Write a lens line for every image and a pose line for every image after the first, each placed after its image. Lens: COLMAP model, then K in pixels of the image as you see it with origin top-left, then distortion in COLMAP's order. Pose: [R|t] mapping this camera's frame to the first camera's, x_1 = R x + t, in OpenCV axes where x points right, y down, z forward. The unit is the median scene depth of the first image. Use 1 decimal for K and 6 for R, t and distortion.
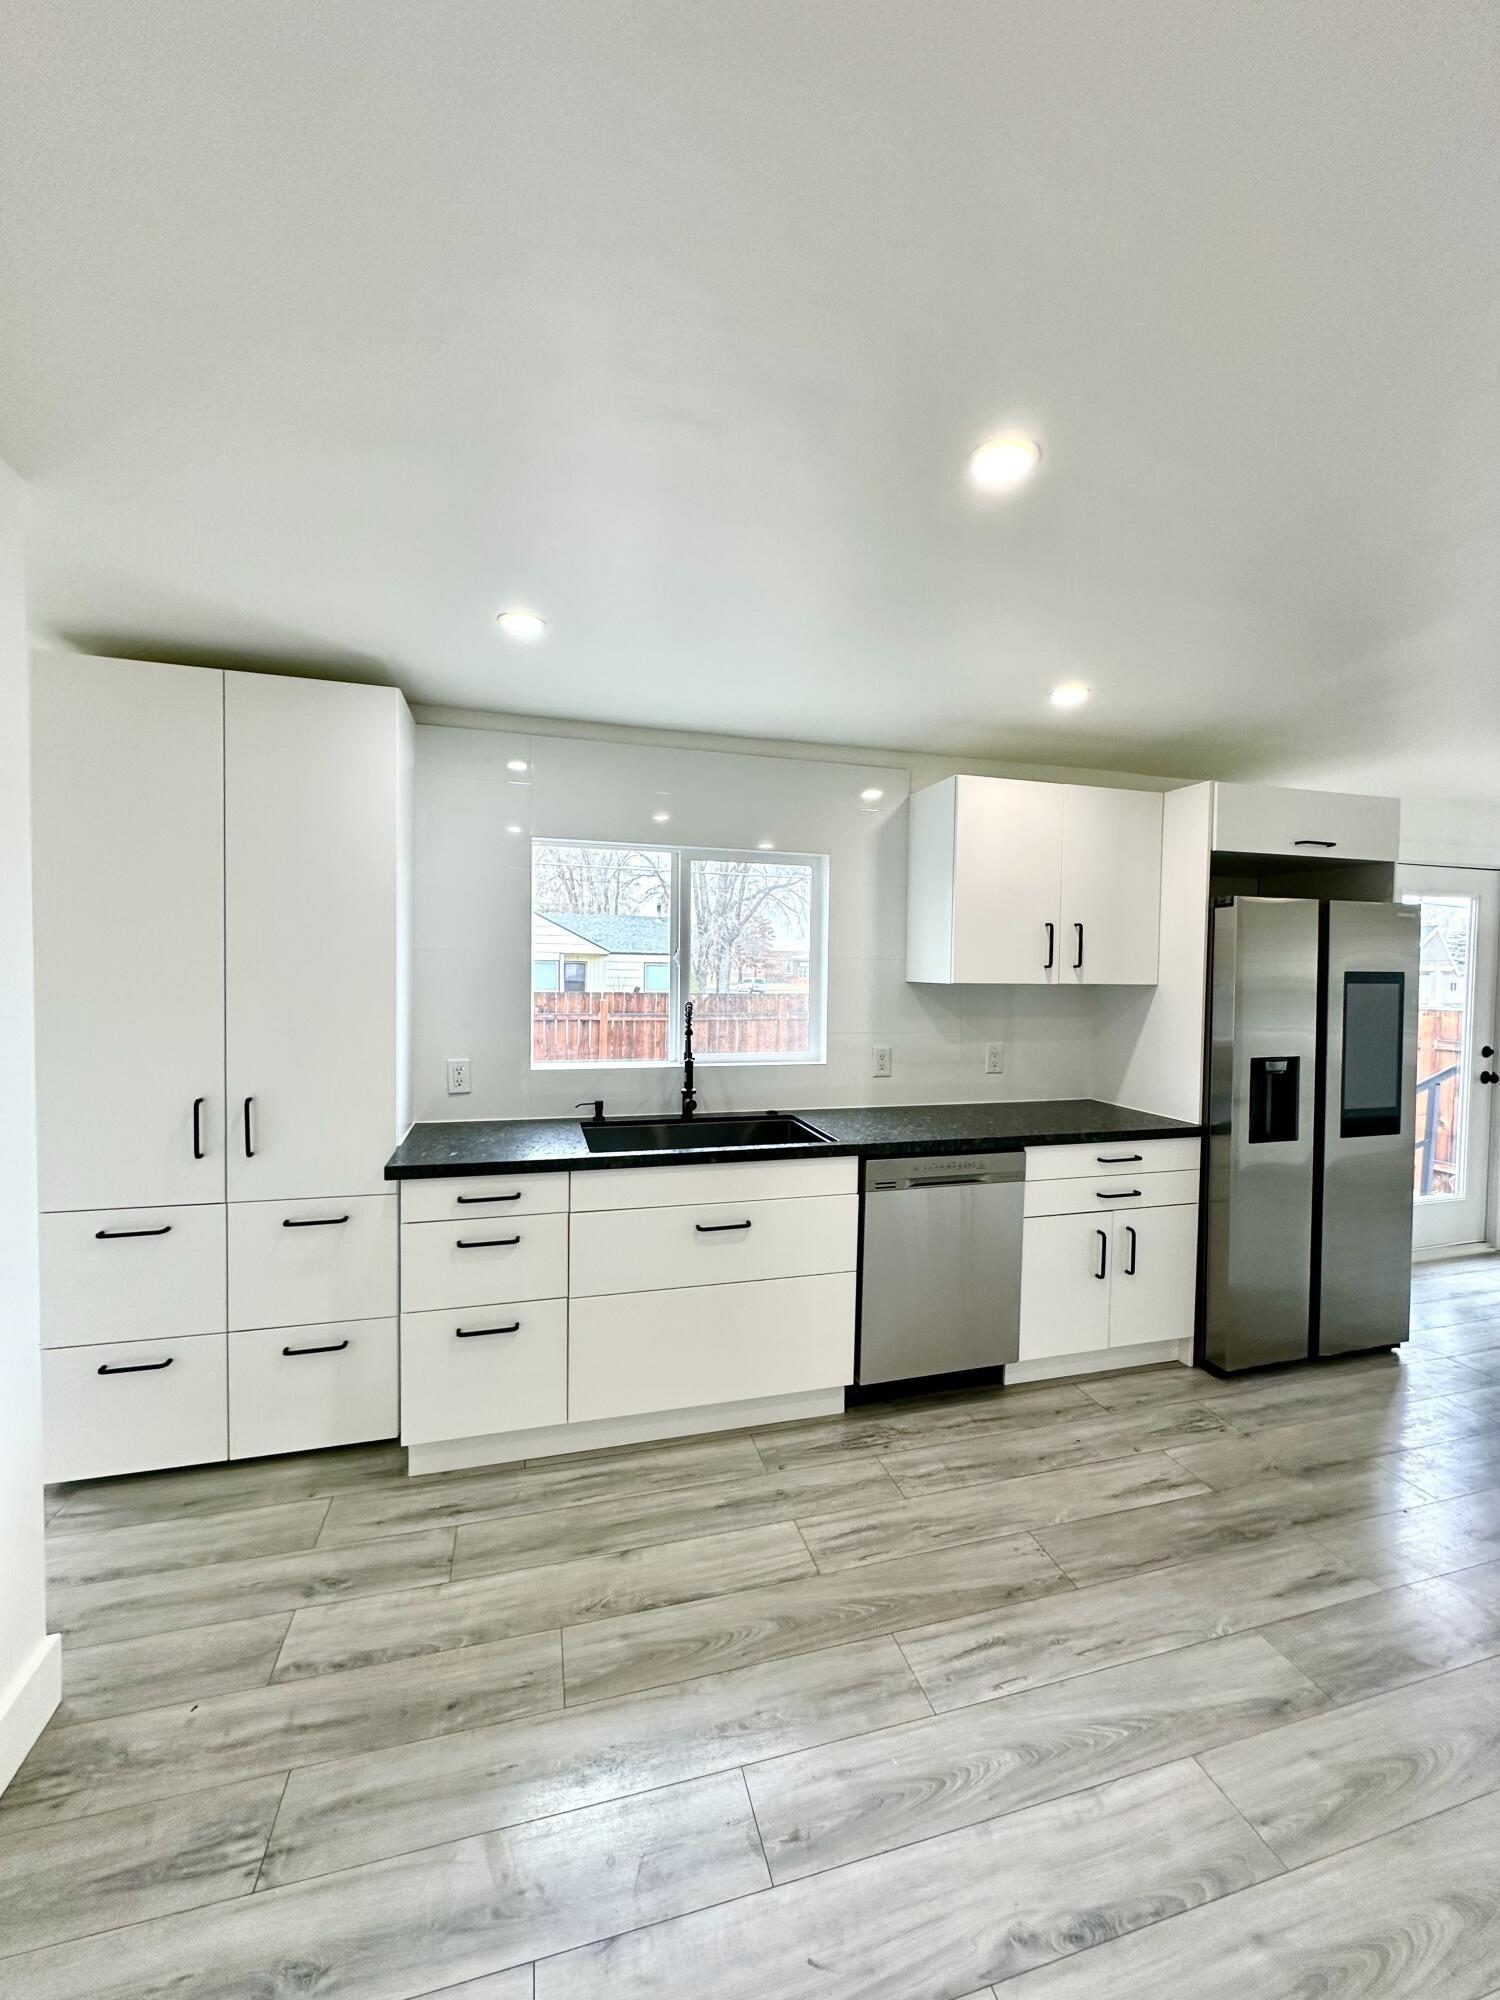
lens RADIAL K [[790.9, 0, 750.8], [0, 790.9, 993.2], [0, 0, 1]] dist [0.001166, -0.000689]
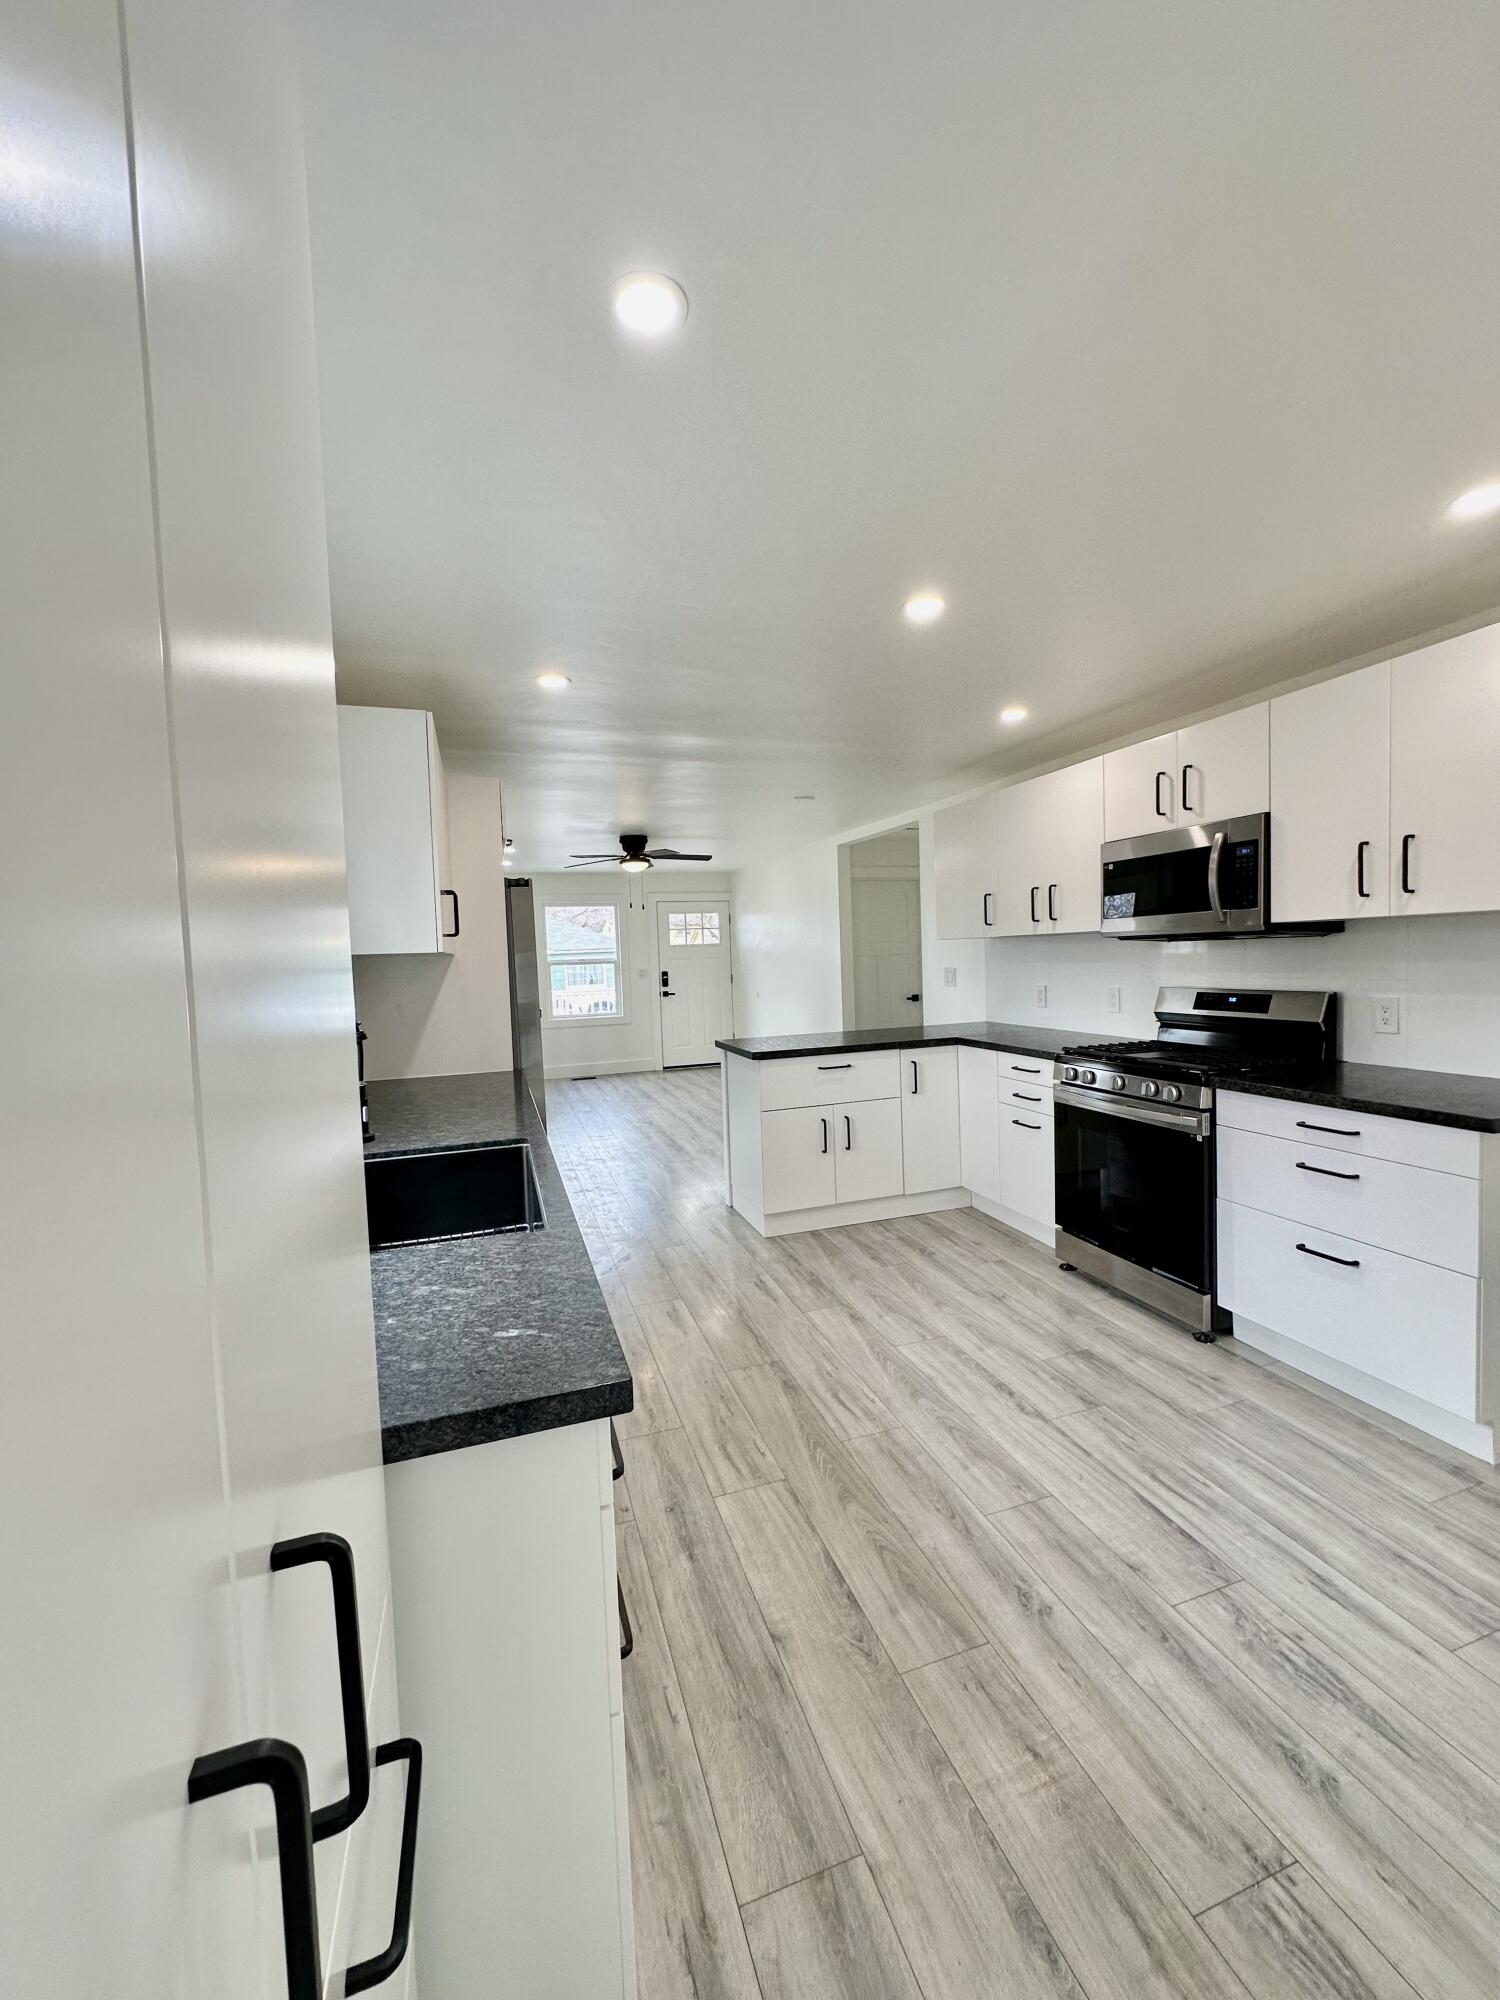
lens RADIAL K [[790.9, 0, 756.8], [0, 790.9, 1001.0], [0, 0, 1]] dist [0.001166, -0.000689]
pose [[-0.049452, -0.067298, 0.996507, -1.059848], [0.060075, 0.995720, 0.070226, 0.000919], [-0.996968, 0.063338, -0.045198, 1.167528]]
